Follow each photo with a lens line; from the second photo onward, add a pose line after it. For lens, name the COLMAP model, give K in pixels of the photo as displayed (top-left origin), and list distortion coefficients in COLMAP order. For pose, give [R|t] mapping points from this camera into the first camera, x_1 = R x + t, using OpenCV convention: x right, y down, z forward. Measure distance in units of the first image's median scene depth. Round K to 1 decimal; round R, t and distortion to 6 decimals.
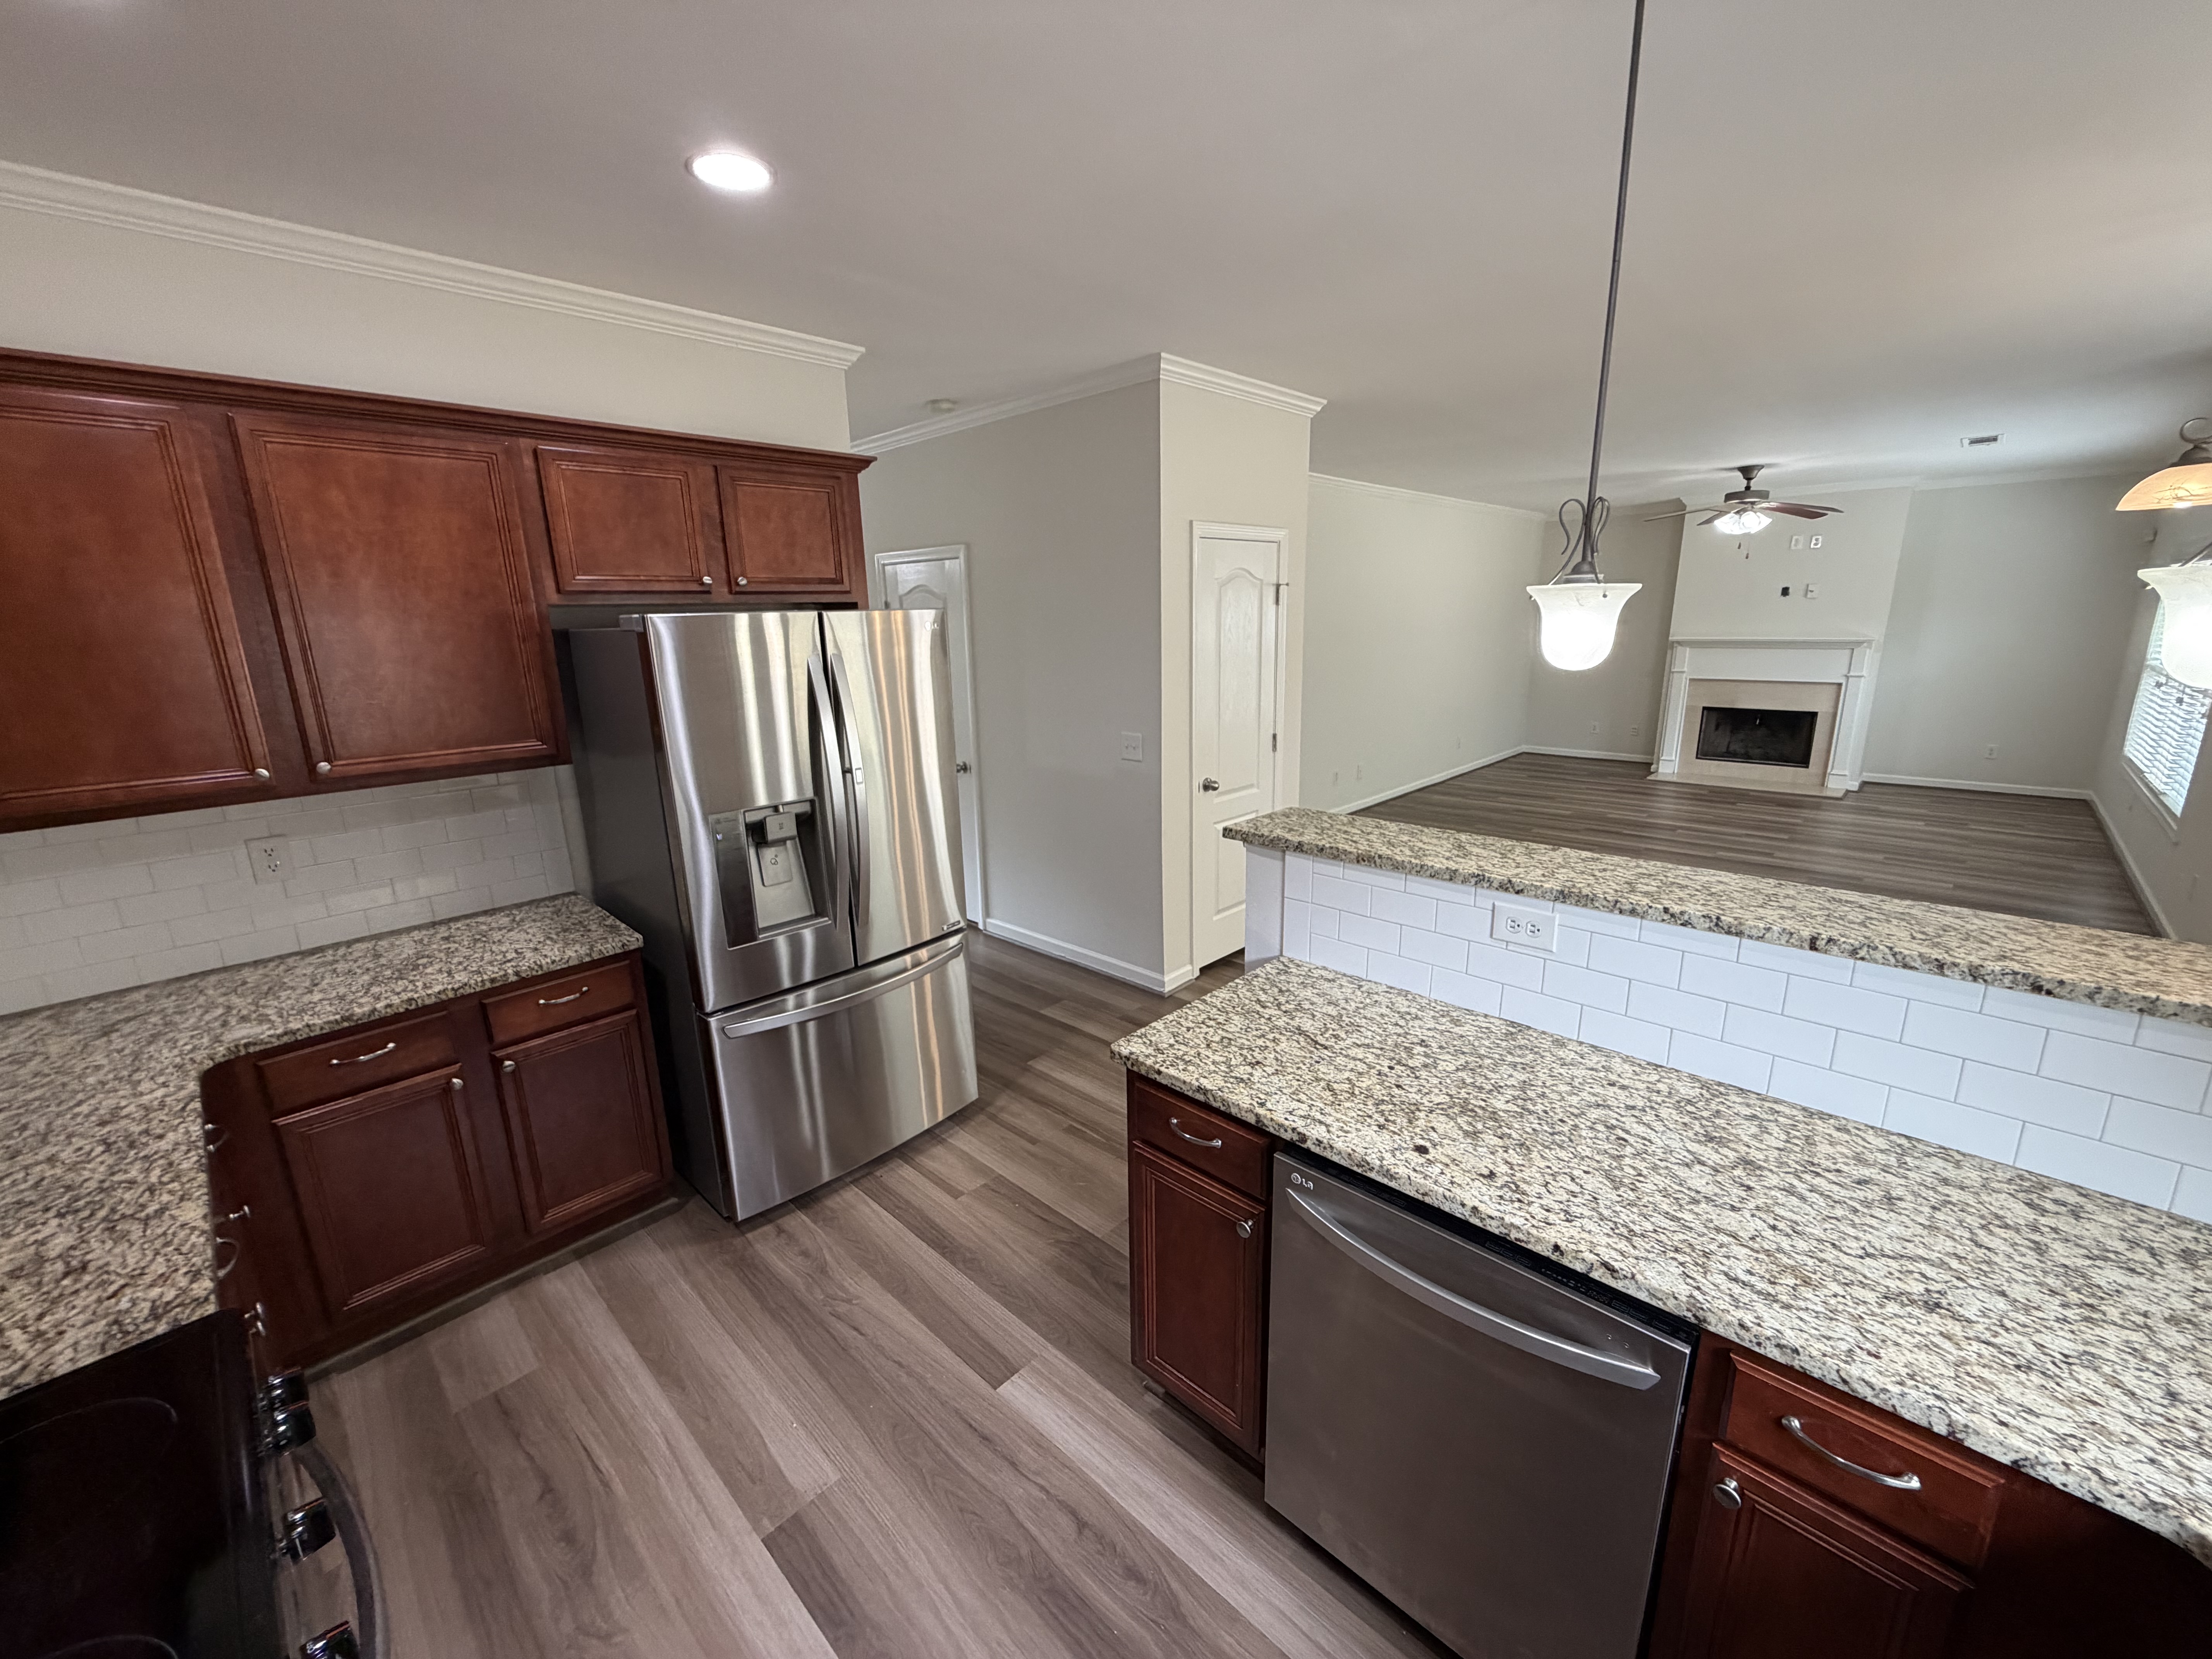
lens RADIAL K [[879.6, 0, 1099.7], [0, 879.6, 825.5], [0, 0, 1]] dist [0.000138, 0.000088]
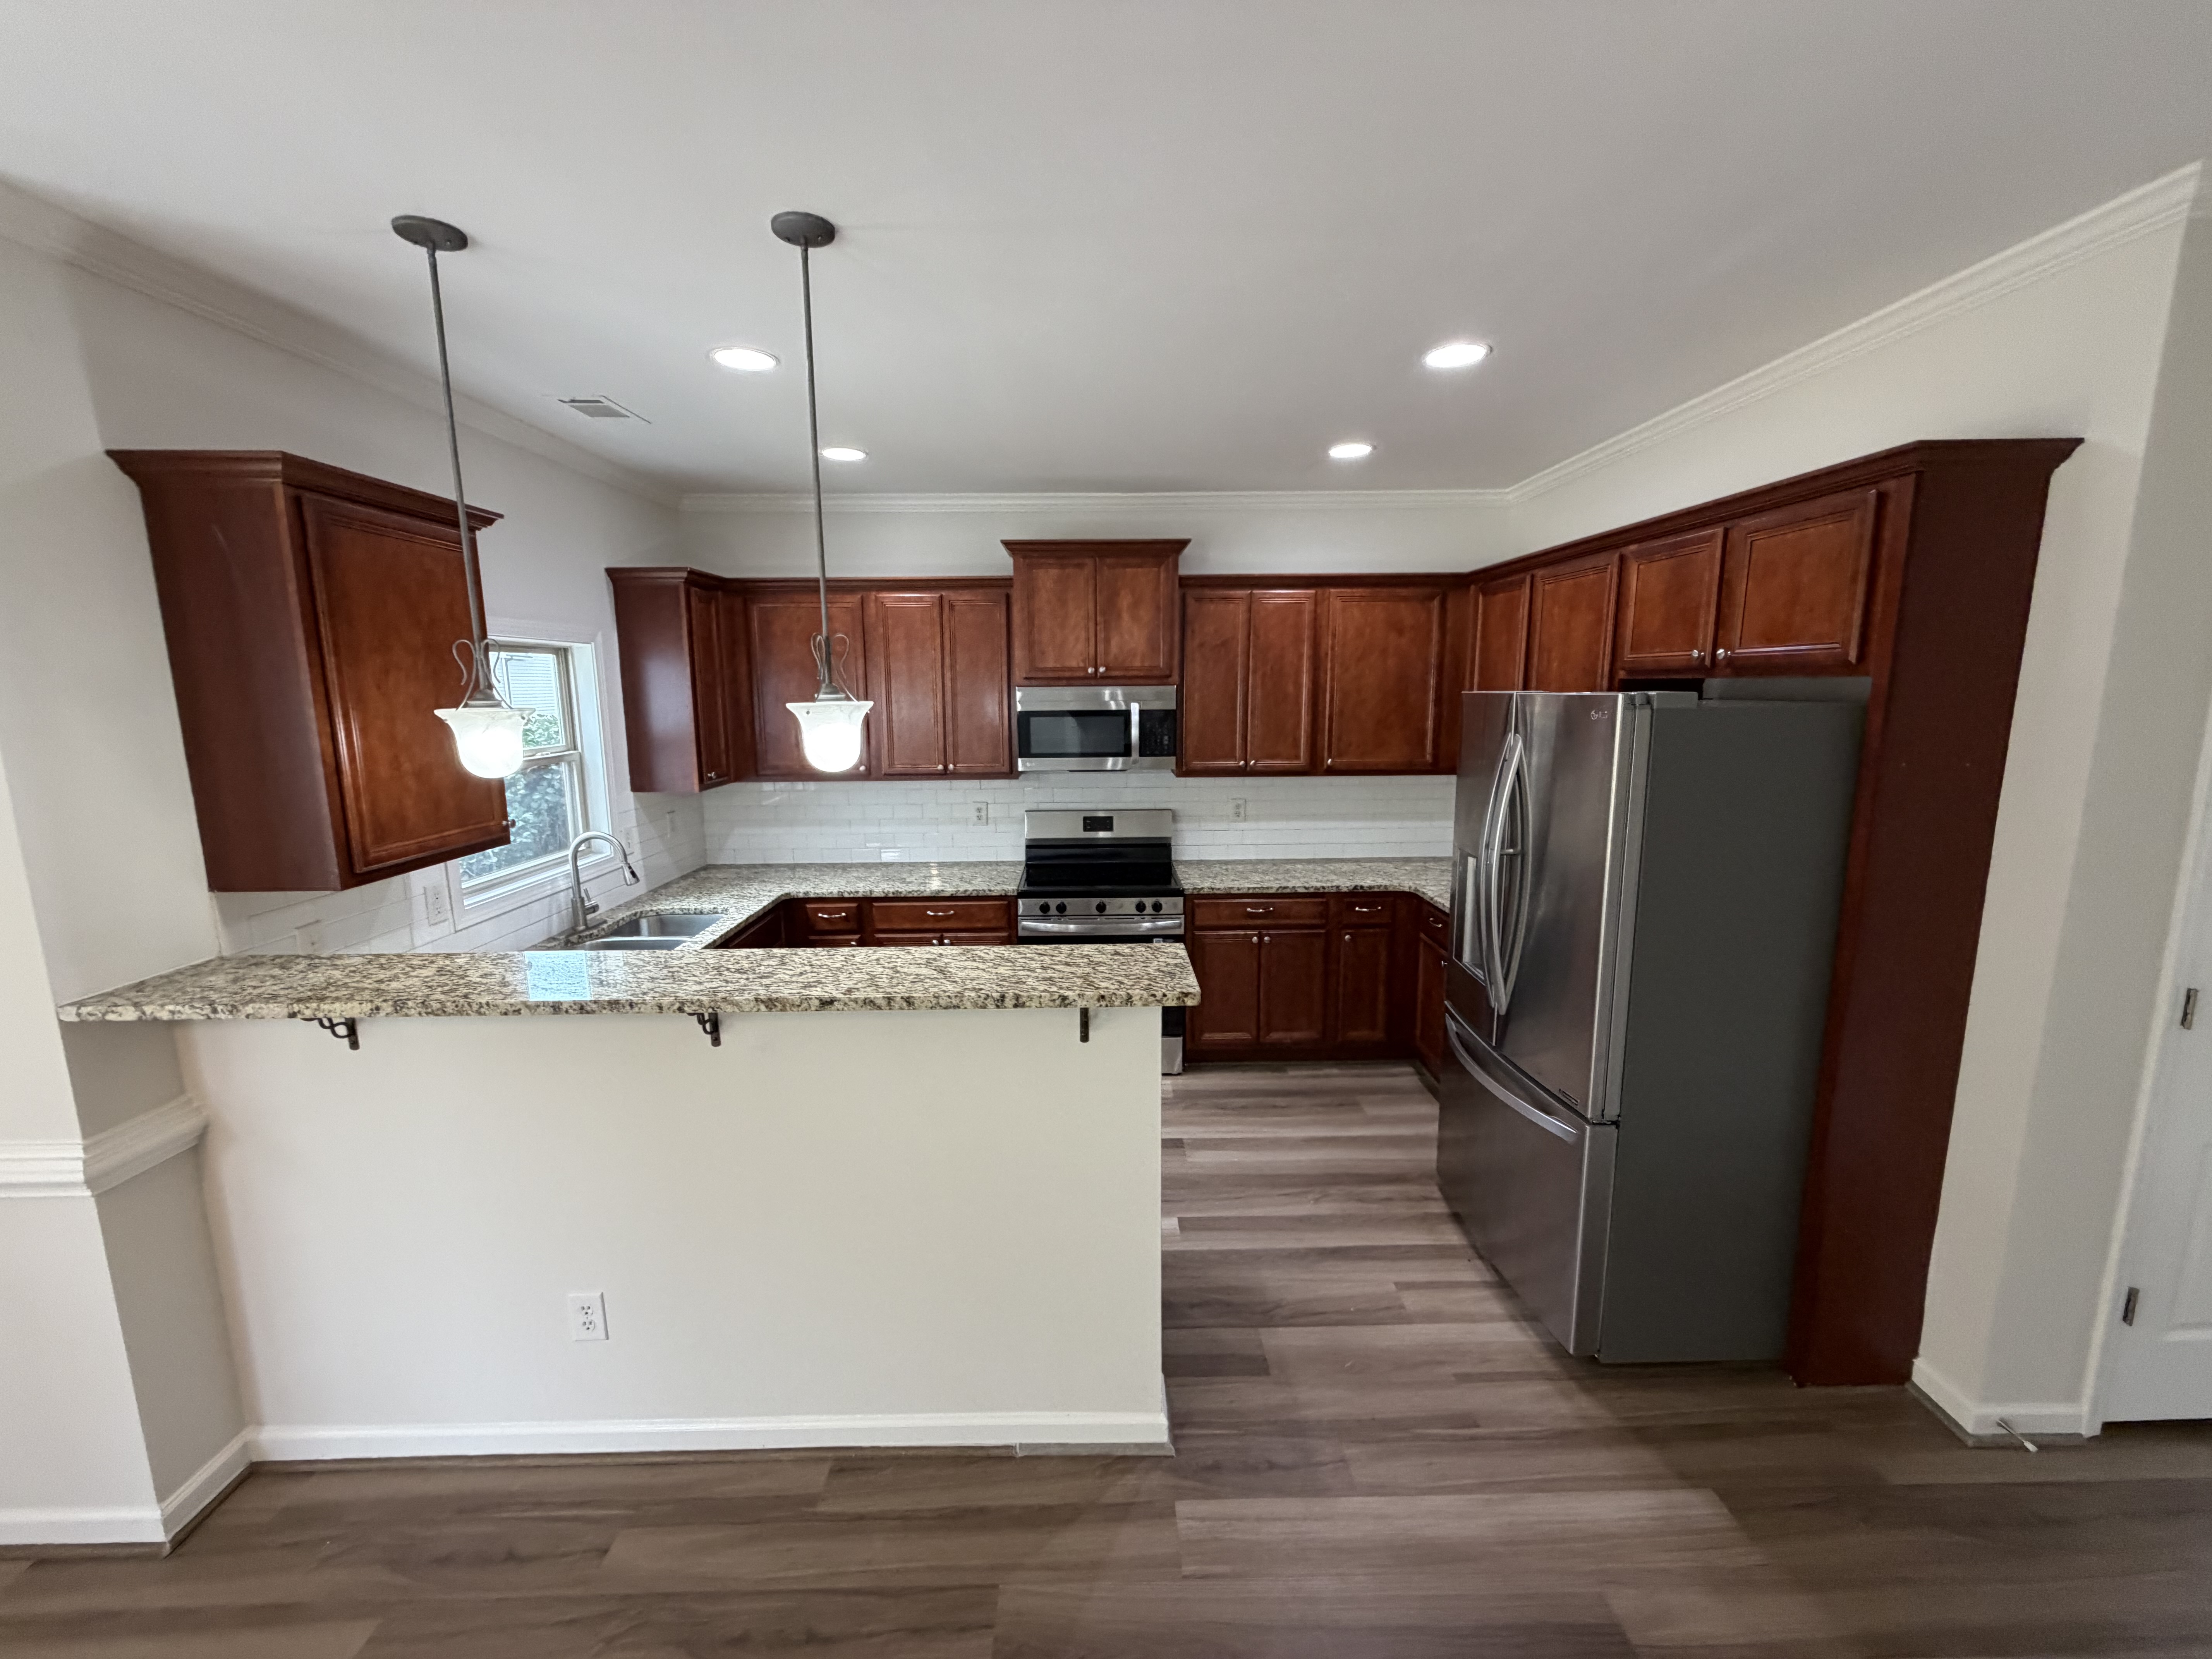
lens RADIAL K [[879.6, 0, 1099.7], [0, 879.6, 825.5], [0, 0, 1]] dist [0.000138, 0.000088]
pose [[-0.709984, 0.142954, -0.689556, 0.862143], [-0.137688, 0.932102, 0.335004, -0.430288], [0.690626, 0.332792, -0.642094, 1.573005]]
